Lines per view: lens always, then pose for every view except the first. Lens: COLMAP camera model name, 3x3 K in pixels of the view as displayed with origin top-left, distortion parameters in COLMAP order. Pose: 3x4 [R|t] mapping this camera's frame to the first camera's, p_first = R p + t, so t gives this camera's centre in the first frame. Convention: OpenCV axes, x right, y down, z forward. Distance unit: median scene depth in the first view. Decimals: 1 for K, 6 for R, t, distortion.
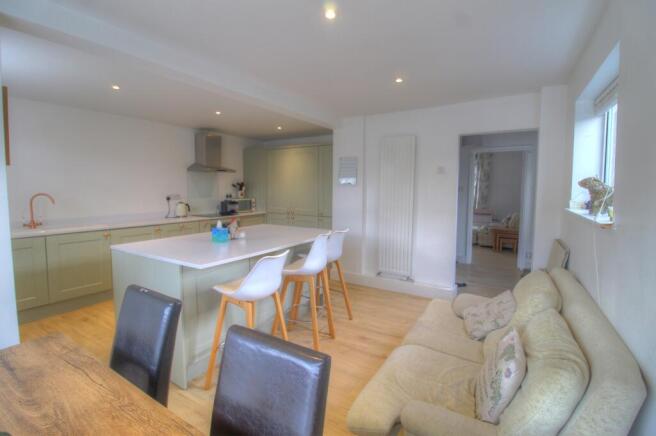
lens RADIAL K [[303.9, 0, 328.6], [0, 303.9, 208.3], [0, 0, 1]] dist [-0.017989, -0.001118]
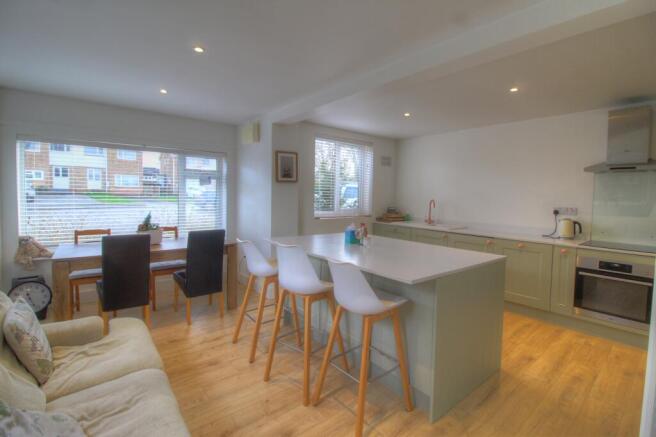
lens RADIAL K [[303.9, 0, 328.6], [0, 303.9, 208.8], [0, 0, 1]] dist [-0.017989, -0.001118]
pose [[-0.342848, 0.034910, -0.938742, 0.374491], [-0.085312, 0.994023, 0.068123, -0.043349], [0.935509, 0.103442, -0.337821, 0.726169]]
